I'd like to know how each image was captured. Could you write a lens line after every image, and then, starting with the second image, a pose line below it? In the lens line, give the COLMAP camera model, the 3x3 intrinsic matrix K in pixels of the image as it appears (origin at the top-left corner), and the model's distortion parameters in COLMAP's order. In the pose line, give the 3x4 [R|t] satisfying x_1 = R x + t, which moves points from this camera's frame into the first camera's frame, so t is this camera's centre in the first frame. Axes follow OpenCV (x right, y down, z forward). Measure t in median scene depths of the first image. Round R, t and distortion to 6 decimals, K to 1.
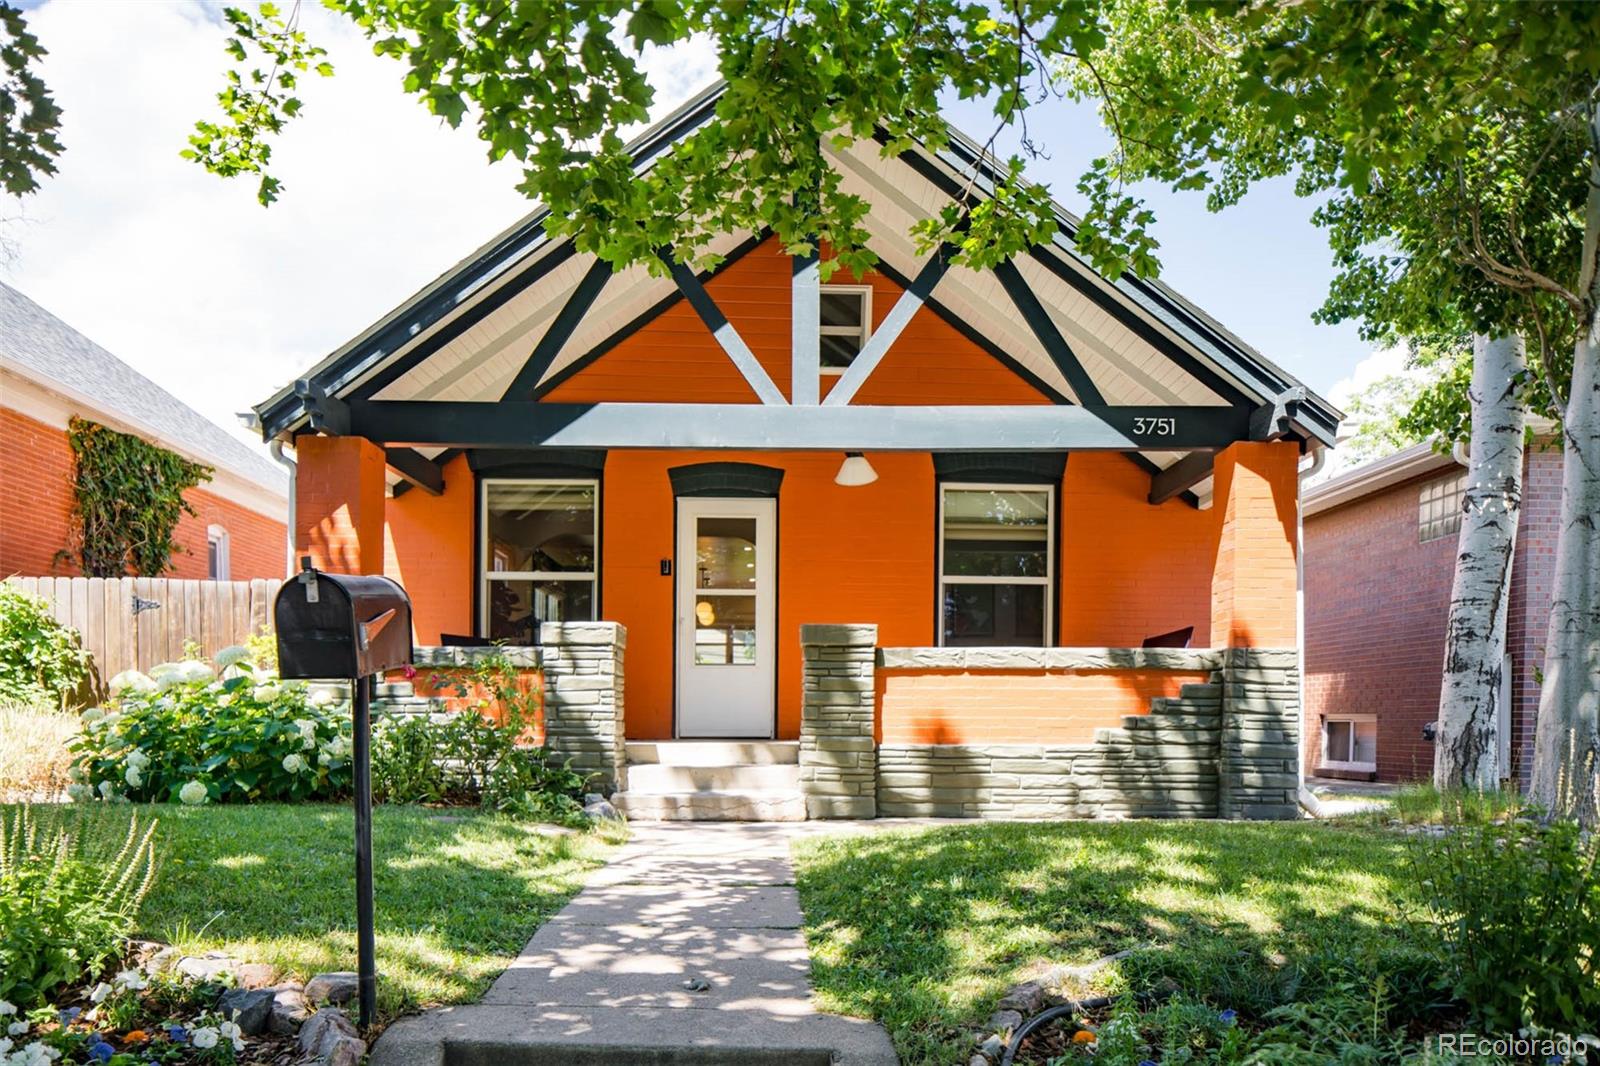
lens RADIAL K [[611.6, 0, 802.2], [0, 611.6, 489.4], [0, 0, 1]] dist [-0.000989, -0.011581]
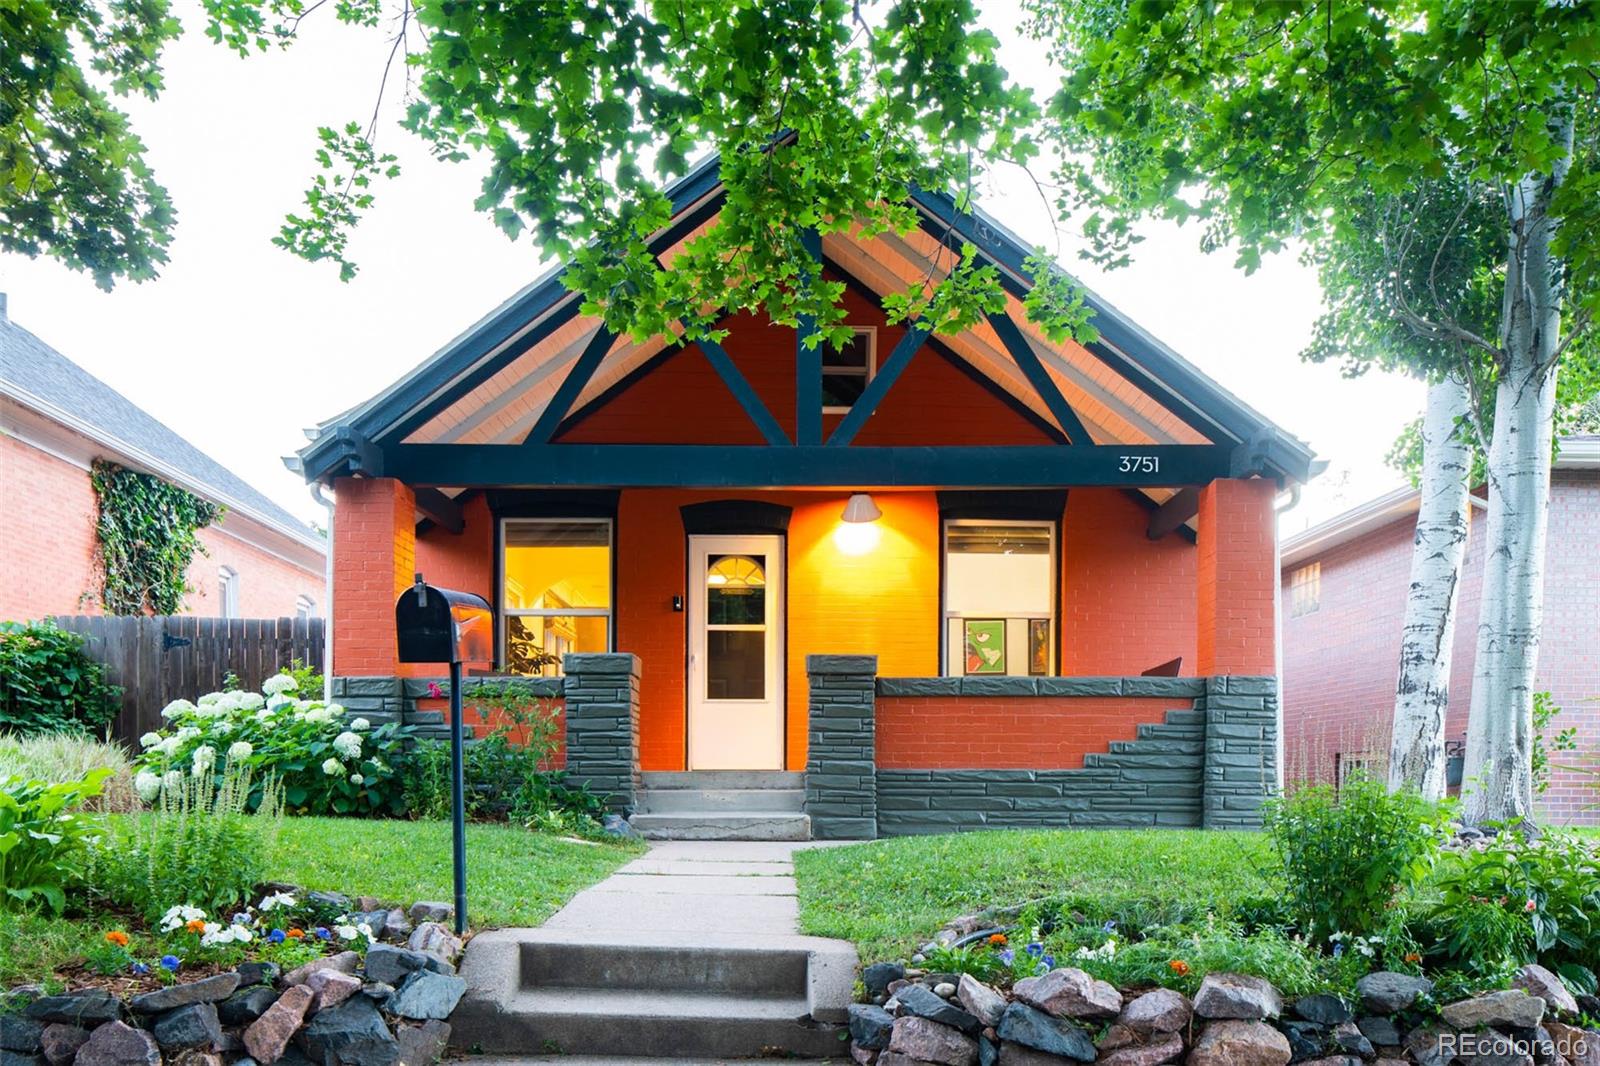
lens RADIAL K [[1130.3, 0, 800.0], [0, 1130.3, 533.0], [0, 0, 1]] dist [-0.068268, -0.000639]
pose [[0.995668, -0.003780, -0.092900, 0.176154], [0.004038, 0.999989, 0.002586, 0.007271], [0.092889, -0.002950, 0.995672, -0.967104]]
